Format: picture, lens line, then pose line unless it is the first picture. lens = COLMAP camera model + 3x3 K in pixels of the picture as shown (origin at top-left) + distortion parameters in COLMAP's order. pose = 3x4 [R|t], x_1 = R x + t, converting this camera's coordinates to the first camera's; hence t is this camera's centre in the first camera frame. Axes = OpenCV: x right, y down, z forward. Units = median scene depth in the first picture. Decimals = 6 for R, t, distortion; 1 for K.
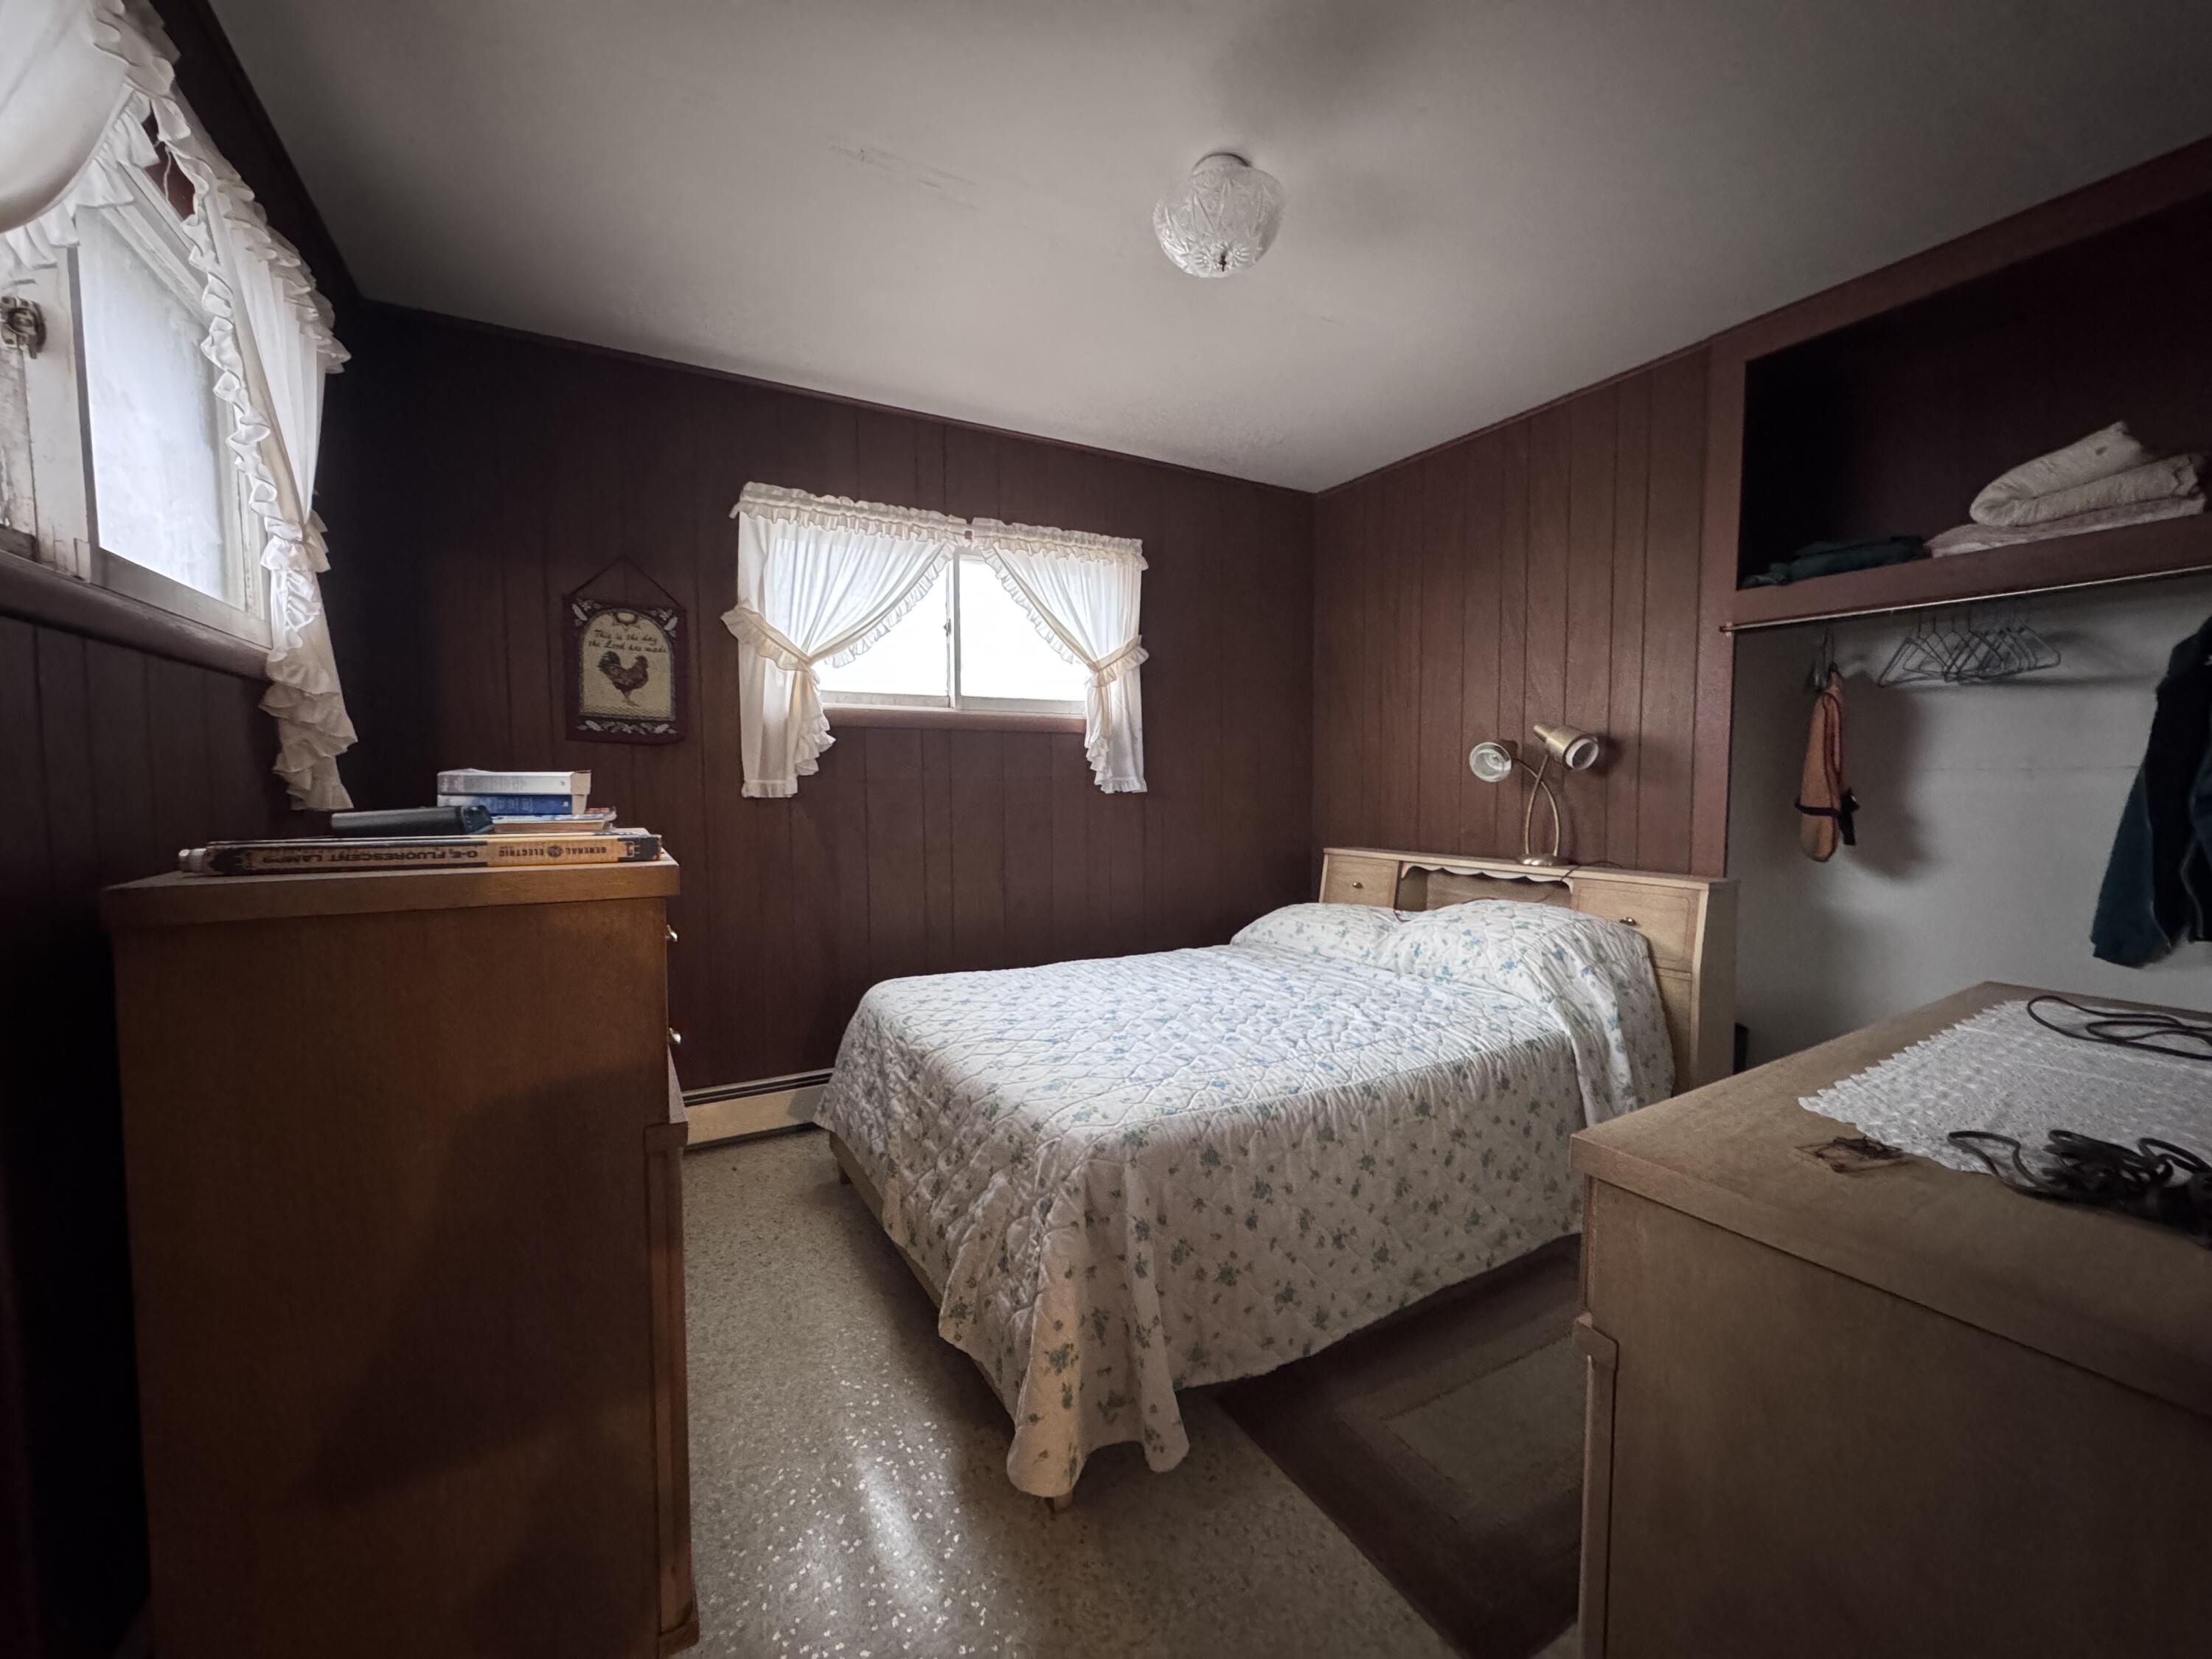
lens RADIAL K [[879.2, 0, 1113.4], [0, 879.2, 833.4], [0, 0, 1]] dist [0.004539, 0.000246]
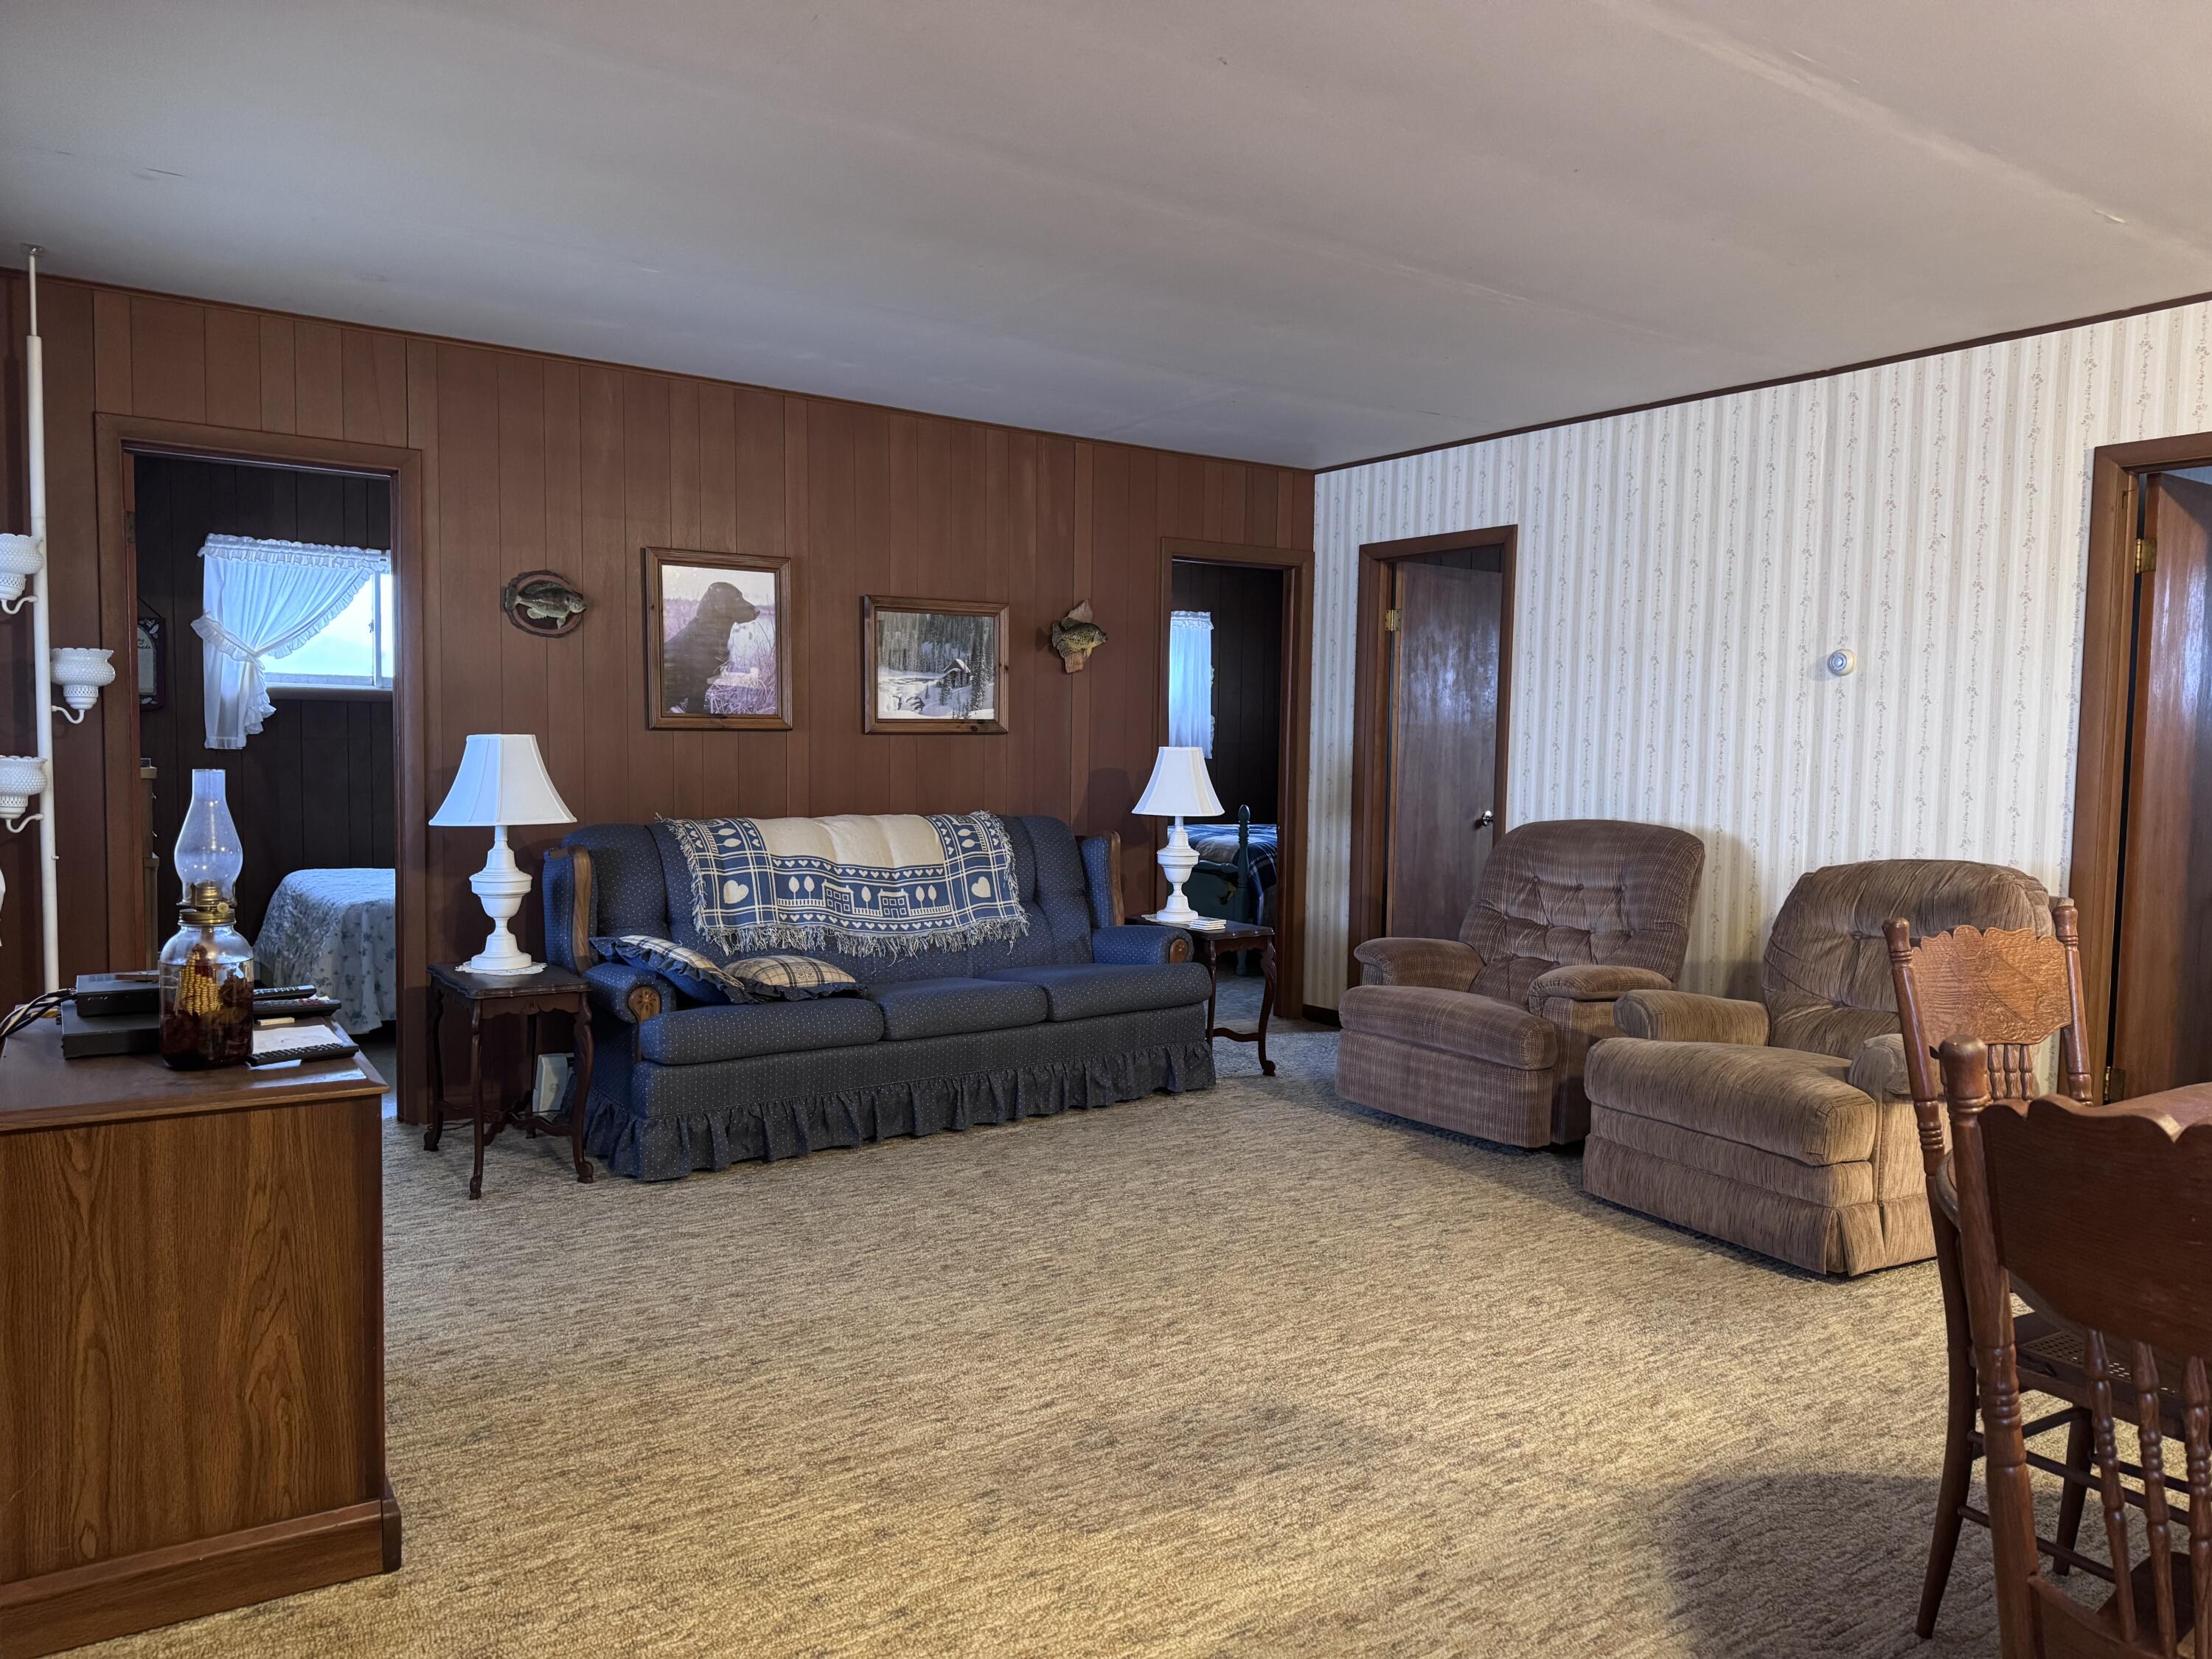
lens RADIAL K [[1548.7, 0, 1107.9], [0, 1548.7, 845.4], [0, 0, 1]] dist [0.020769, -0.011618]
pose [[0.996415, 0.013721, 0.083484, 0.848271], [-0.014323, 0.999876, 0.006615, 0.080247], [-0.083383, -0.007787, 0.996487, -1.682370]]
